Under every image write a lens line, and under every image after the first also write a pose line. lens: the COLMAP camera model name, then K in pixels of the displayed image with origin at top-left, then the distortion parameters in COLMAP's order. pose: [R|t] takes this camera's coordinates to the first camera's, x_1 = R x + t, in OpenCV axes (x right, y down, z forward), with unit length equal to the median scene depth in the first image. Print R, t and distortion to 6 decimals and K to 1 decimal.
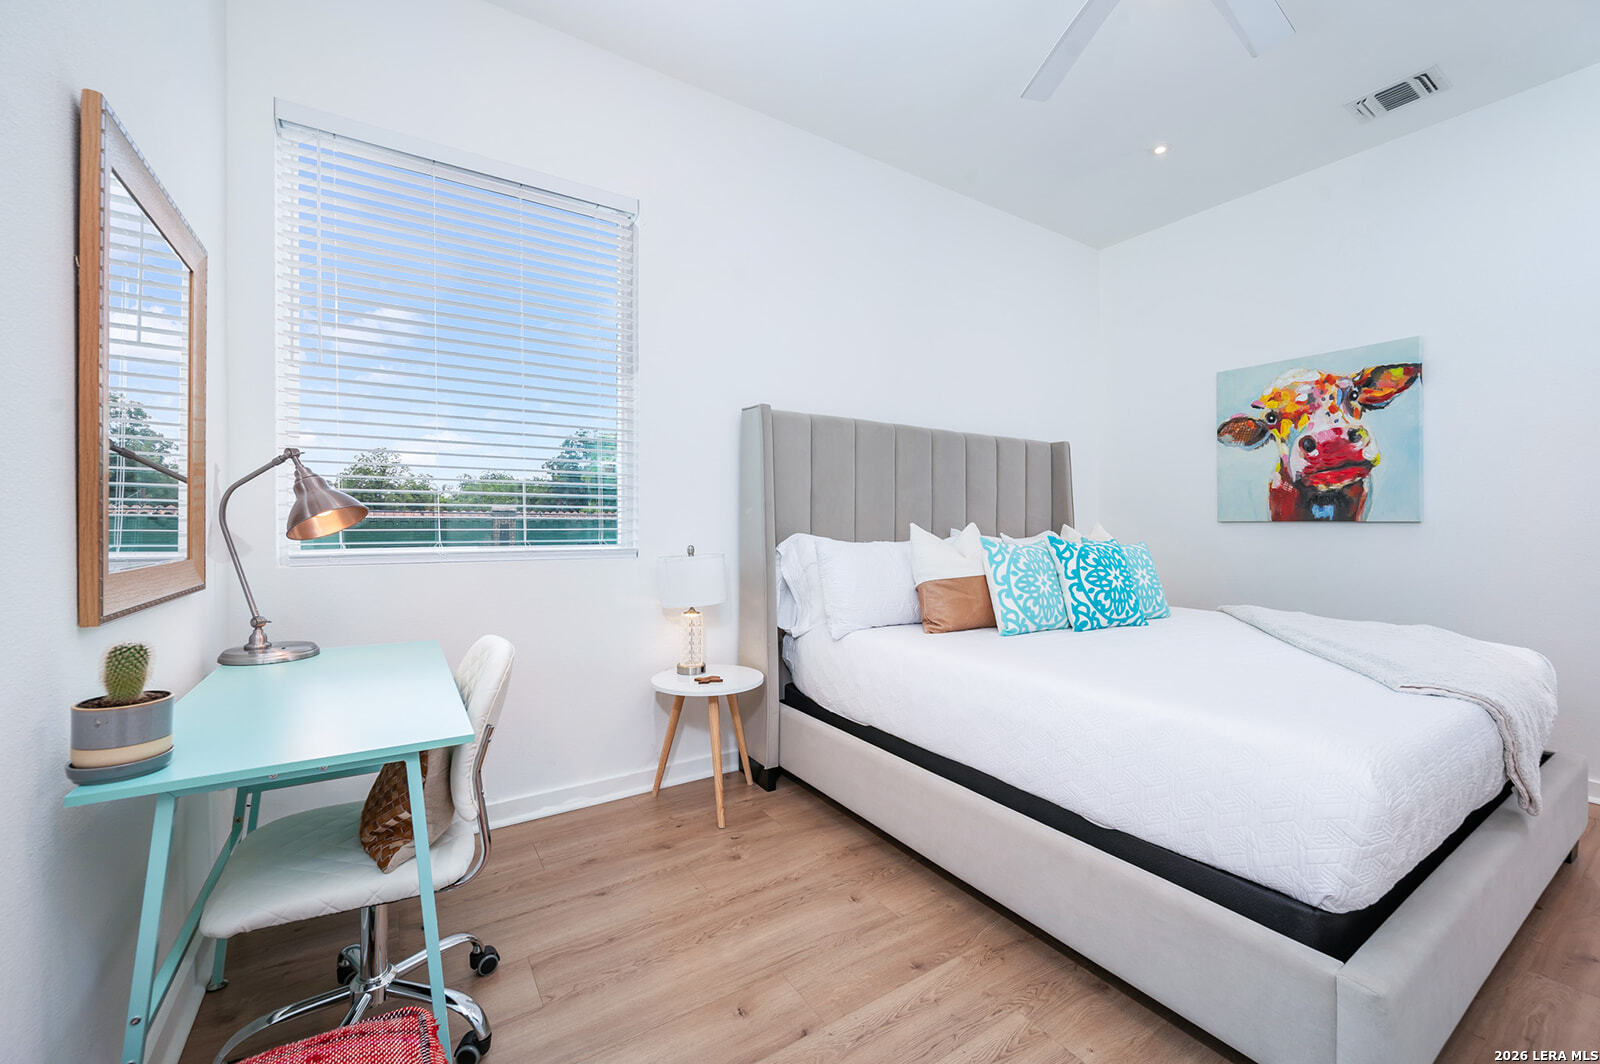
lens RADIAL K [[643.6, 0, 803.3], [0, 643.6, 524.0], [0, 0, 1]] dist [-0.016497, -0.000116]
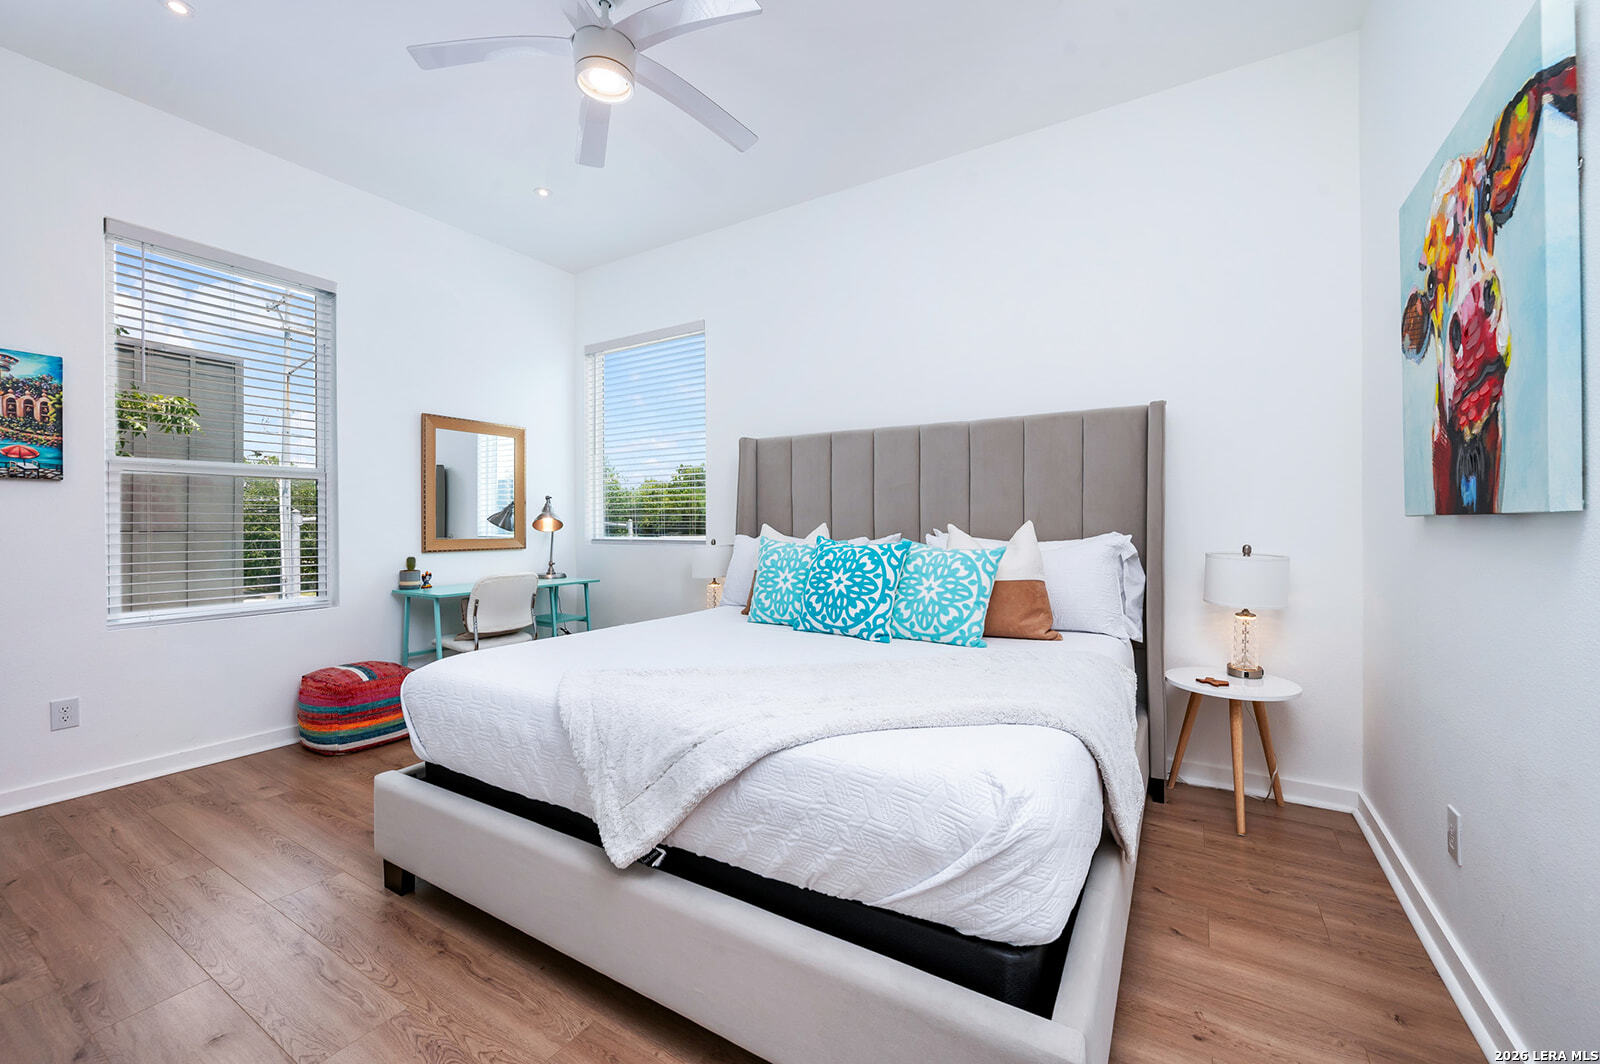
lens RADIAL K [[643.6, 0, 803.3], [0, 643.6, 524.0], [0, 0, 1]] dist [-0.016497, -0.000116]
pose [[0.430998, -0.001667, -0.902351, 1.050127], [0.010620, 0.999938, 0.003225, -0.002762], [0.902290, -0.010973, 0.430989, 0.444442]]
